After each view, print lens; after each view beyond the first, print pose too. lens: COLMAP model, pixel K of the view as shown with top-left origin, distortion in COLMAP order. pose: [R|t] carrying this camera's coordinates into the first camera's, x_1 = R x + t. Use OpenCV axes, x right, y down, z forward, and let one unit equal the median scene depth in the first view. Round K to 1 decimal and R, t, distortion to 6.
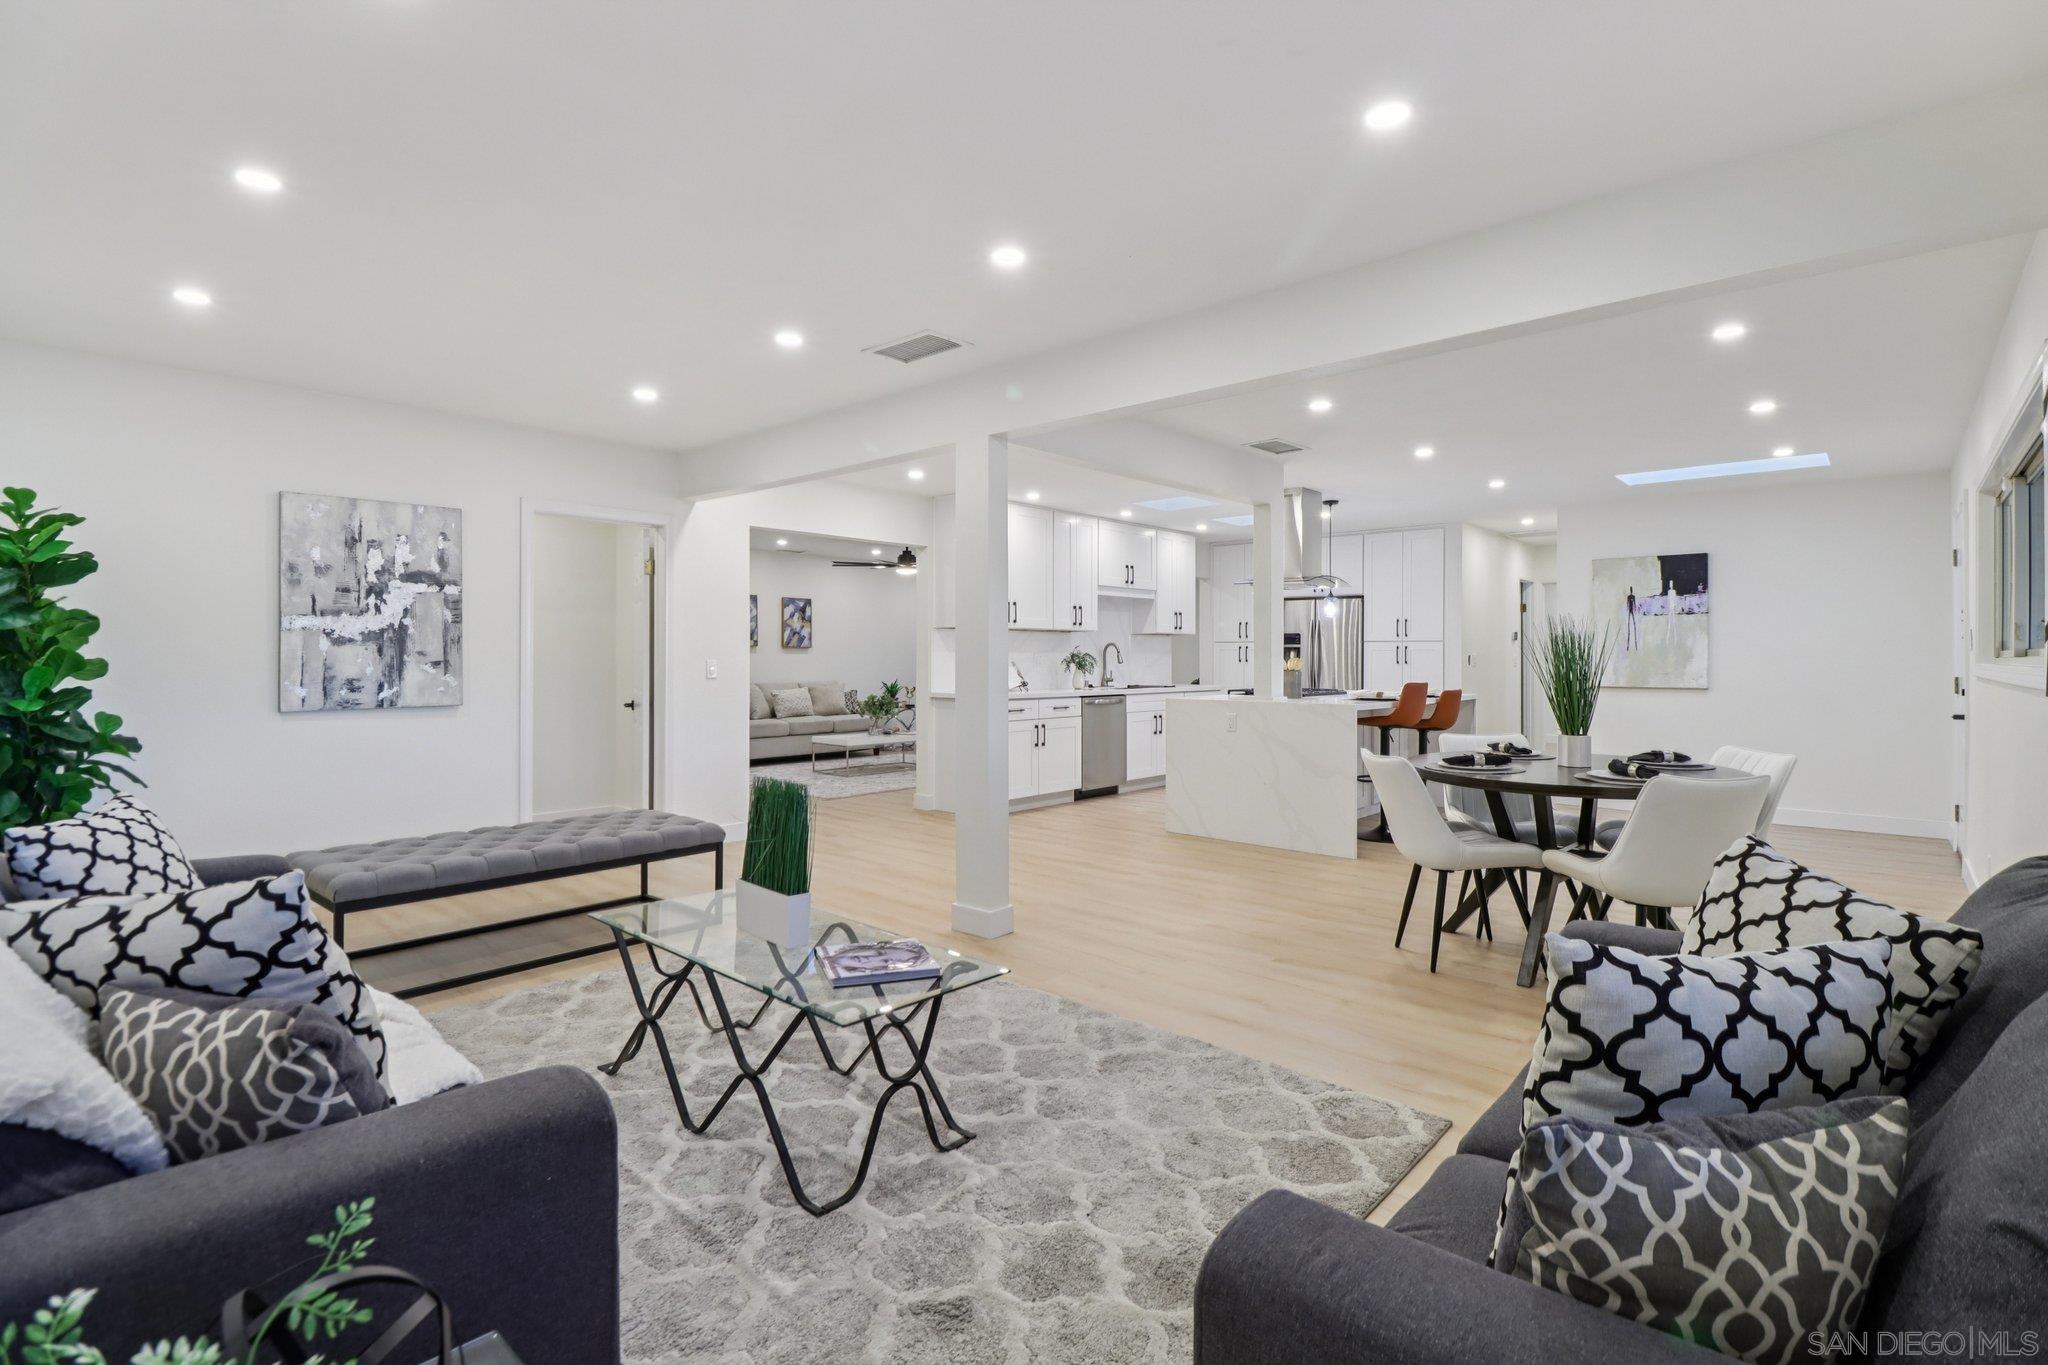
lens RADIAL K [[960.4, 0, 1019.8], [0, 960.4, 646.8], [0, 0, 1]] dist [0.004352, -0.013543]
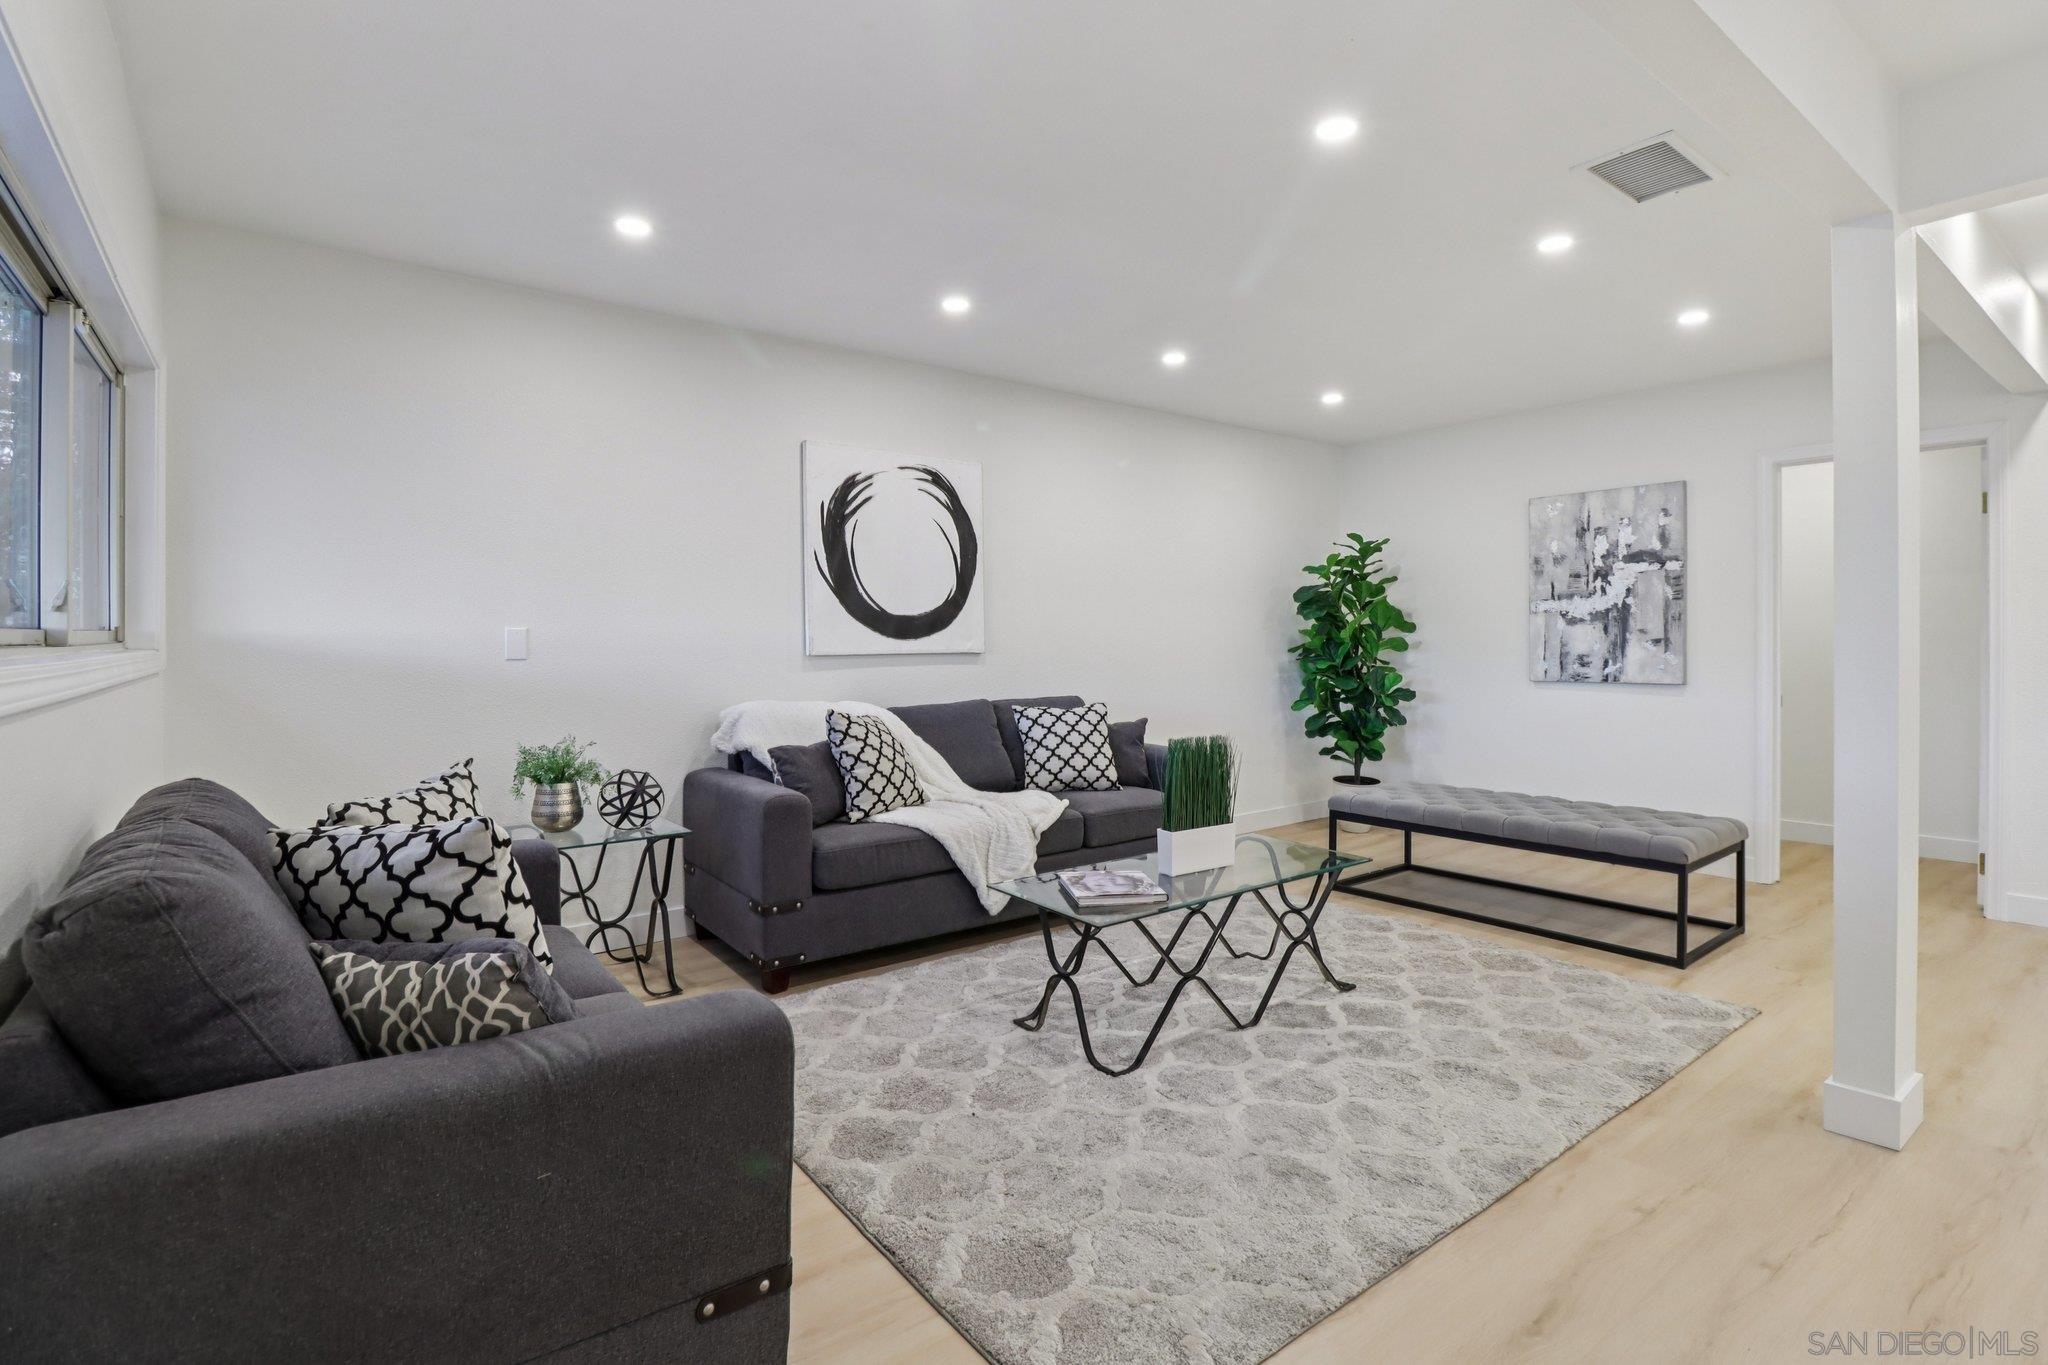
lens RADIAL K [[983.9, 0, 1031.6], [0, 983.9, 648.0], [0, 0, 1]] dist [0.002648, -0.011484]
pose [[-0.179411, 0.004828, -0.983762, 0.517135], [0.011321, 0.999932, 0.002842, 0.014297], [0.983709, -0.010628, -0.179454, 0.548332]]
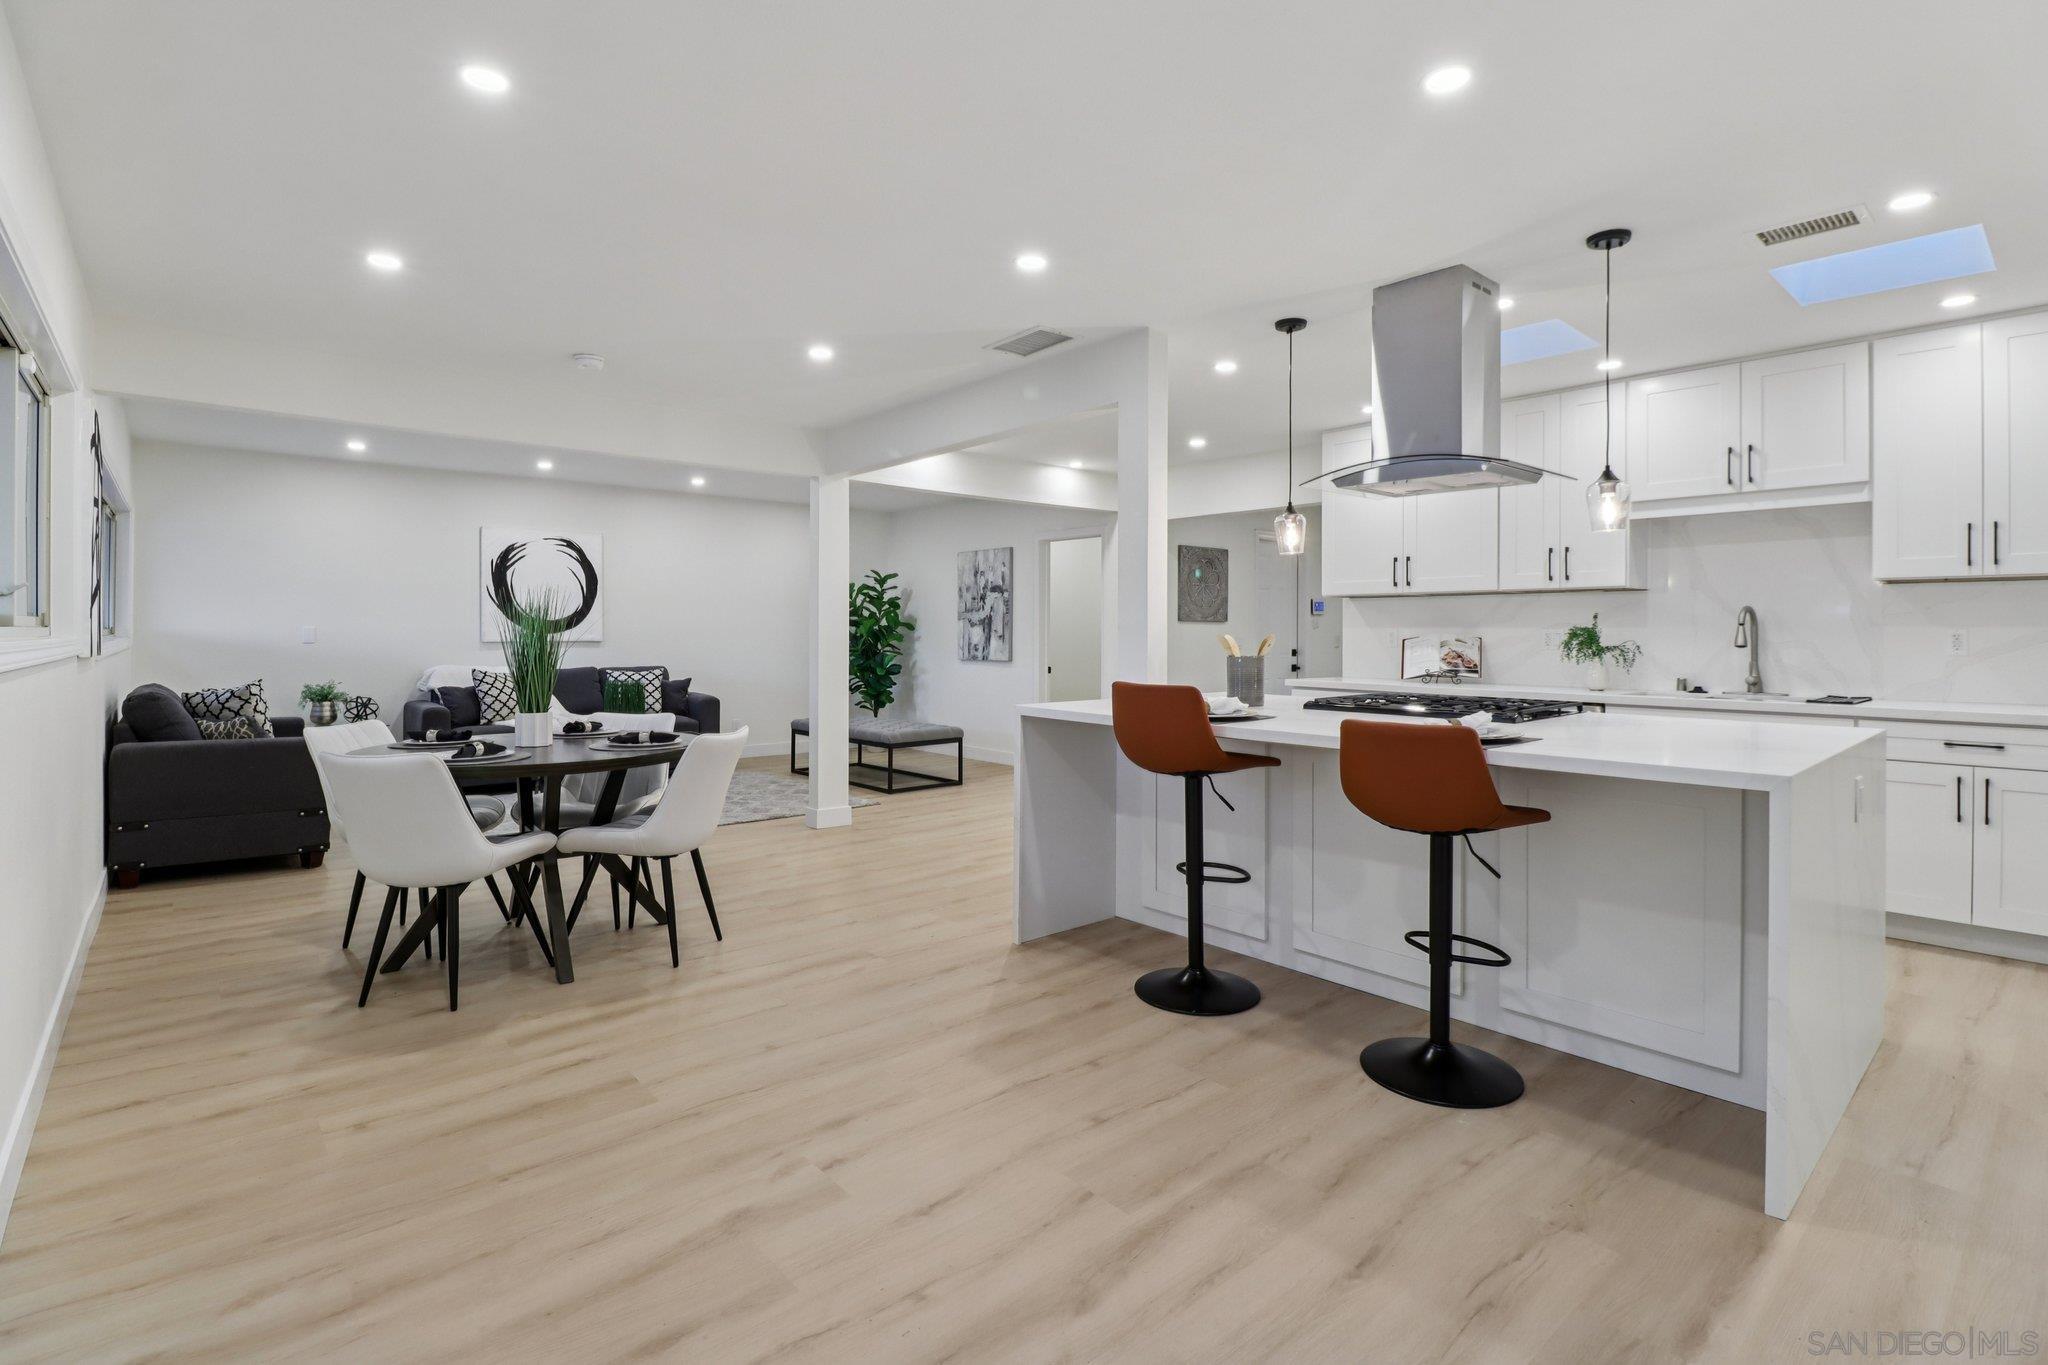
lens RADIAL K [[969.8, 0, 1032.2], [0, 969.8, 632.3], [0, 0, 1]] dist [0.001347, -0.012792]
pose [[-0.113639, -0.003831, -0.993515, 1.172434], [0.006078, 0.999971, -0.004551, 0.017824], [0.993504, -0.006556, -0.113612, 1.271468]]
